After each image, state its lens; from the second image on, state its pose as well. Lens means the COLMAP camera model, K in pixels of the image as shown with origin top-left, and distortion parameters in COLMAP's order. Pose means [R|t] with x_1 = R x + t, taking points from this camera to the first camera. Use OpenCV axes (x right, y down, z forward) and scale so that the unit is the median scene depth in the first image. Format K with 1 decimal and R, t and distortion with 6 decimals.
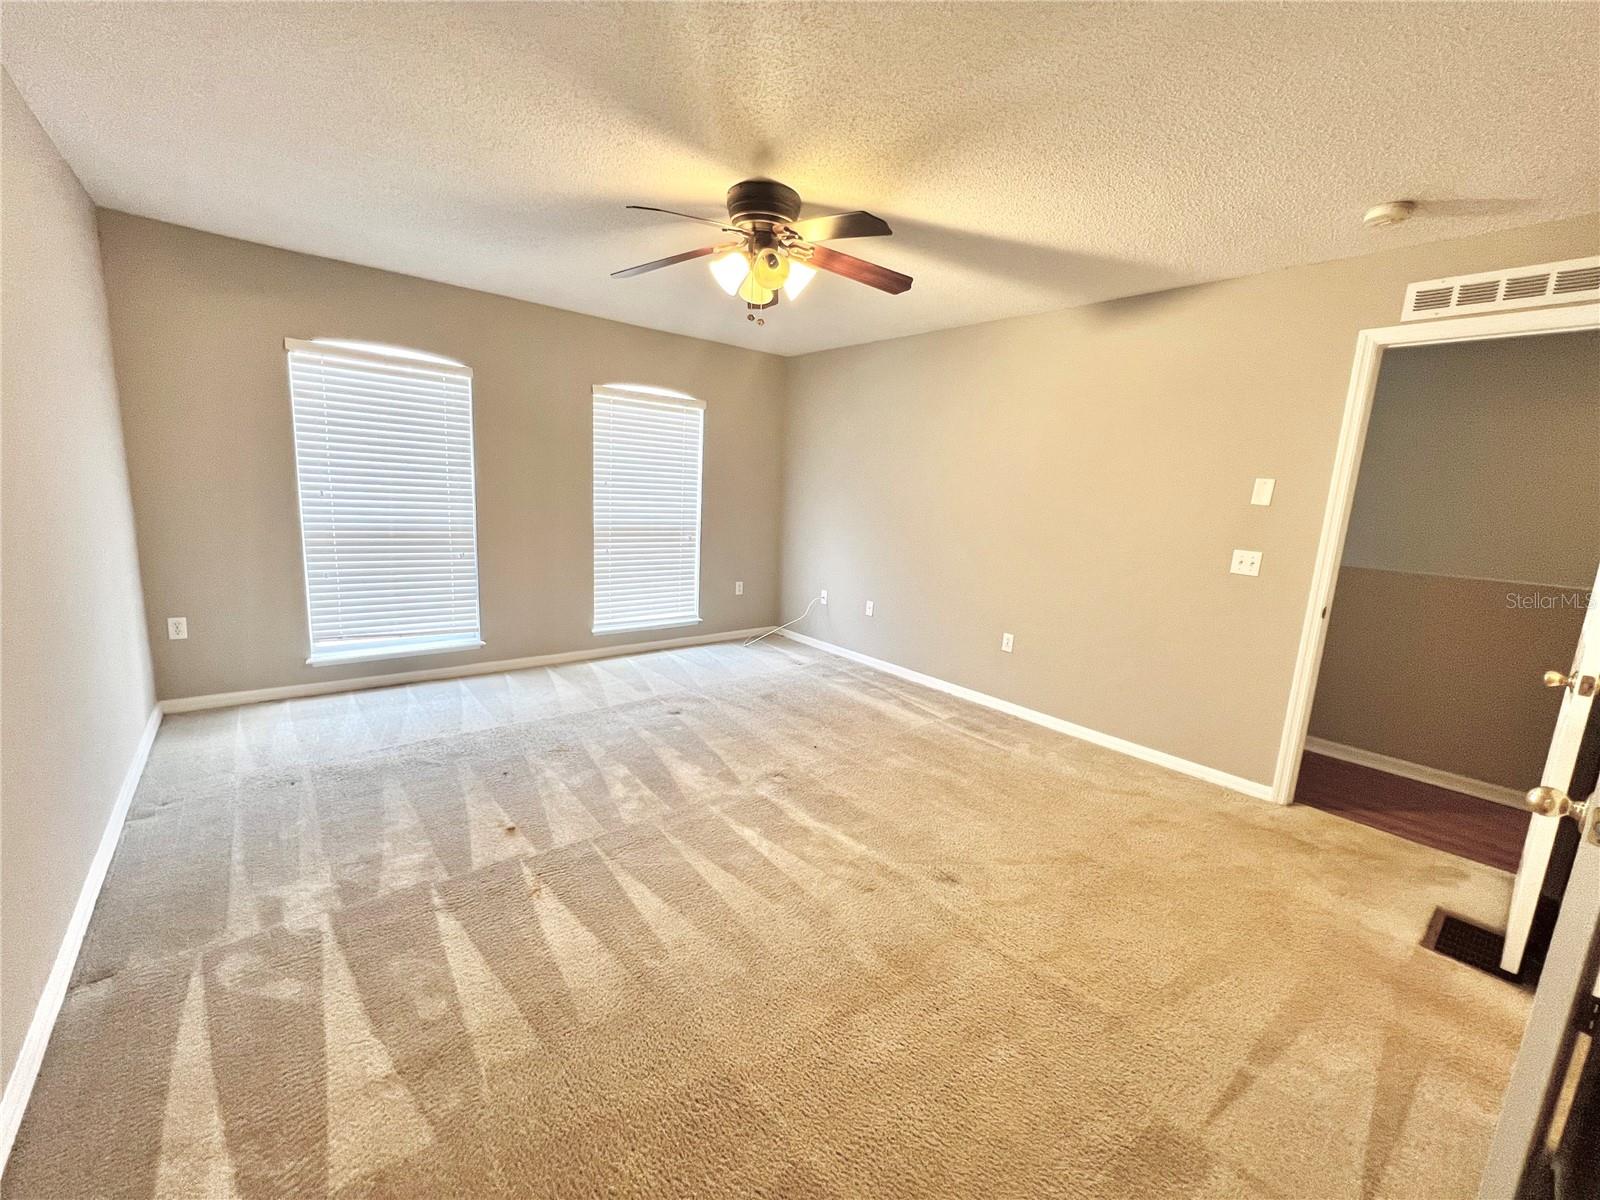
lens RADIAL K [[642.8, 0, 800.0], [0, 642.8, 600.0], [0, 0, 1]] dist [0.002381, 0.000151]
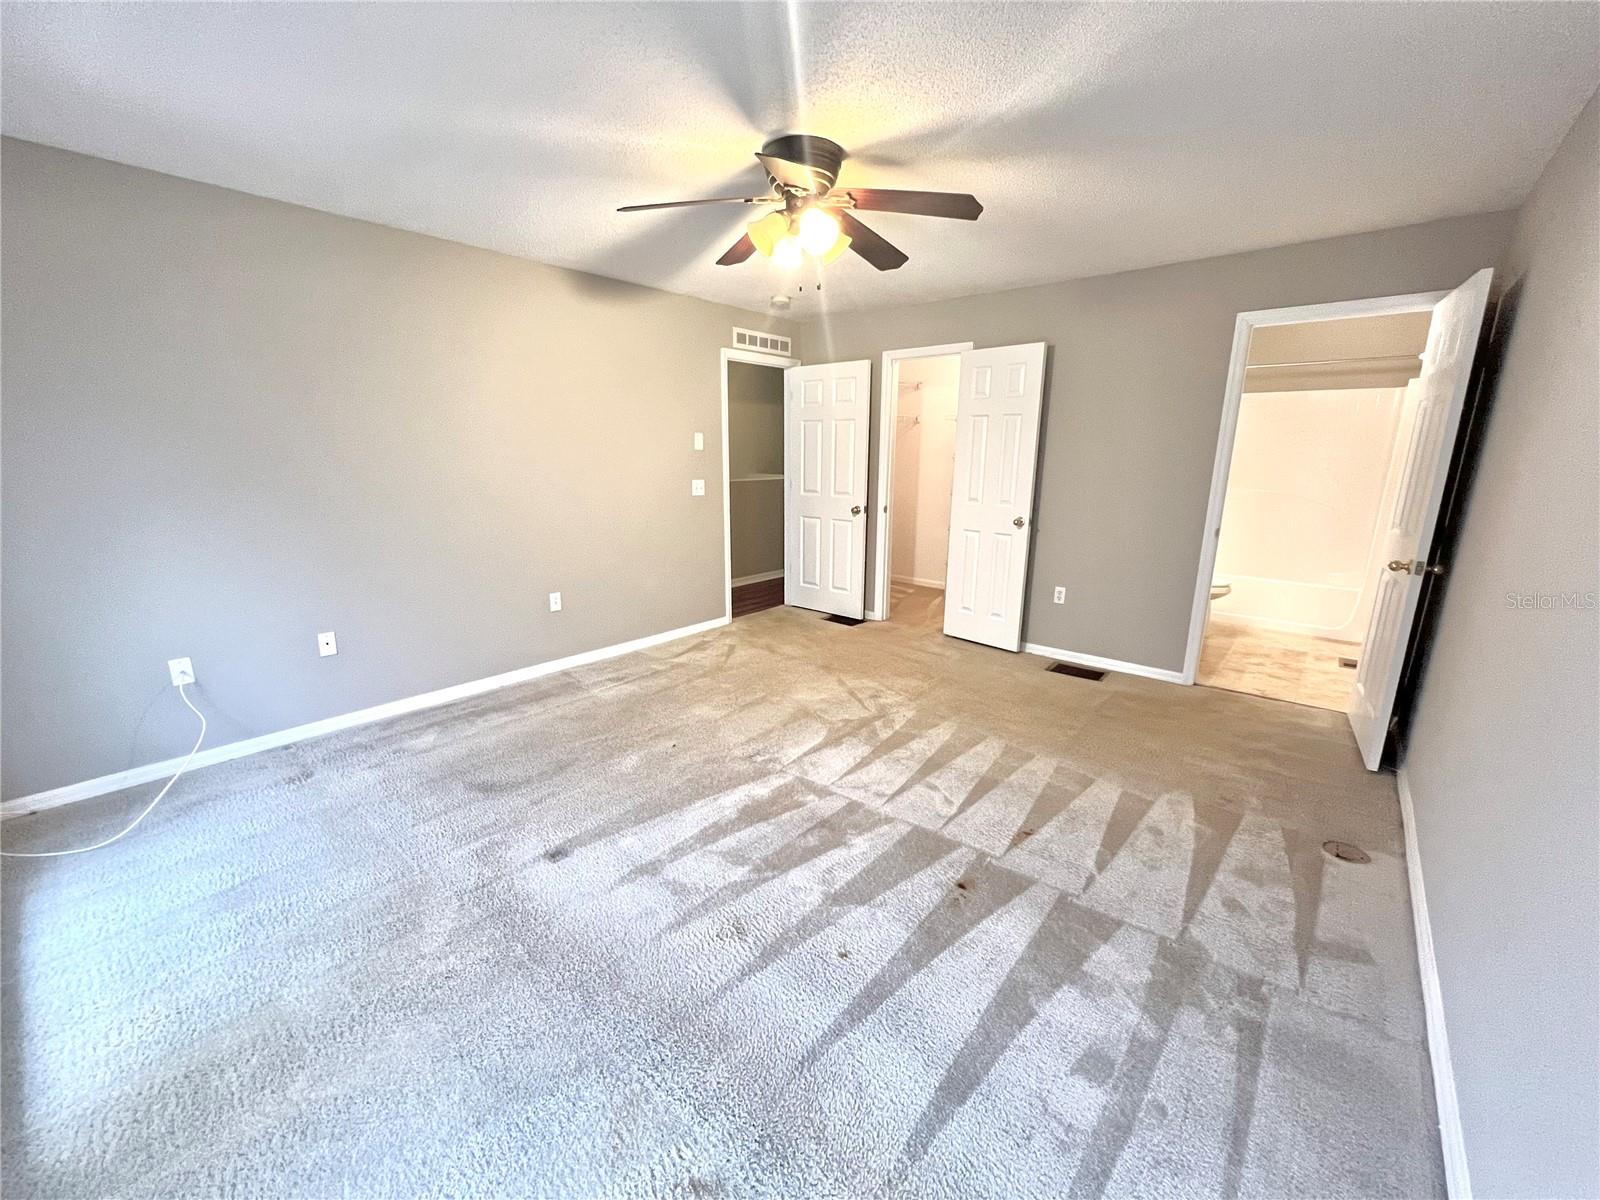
lens RADIAL K [[642.8, 0, 800.0], [0, 642.8, 600.0], [0, 0, 1]] dist [0.002381, 0.000151]
pose [[-0.152788, -0.285369, 0.946161, -0.915243], [0.158566, 0.937919, 0.308488, -0.248932], [-0.975455, 0.197163, -0.098053, 0.979805]]
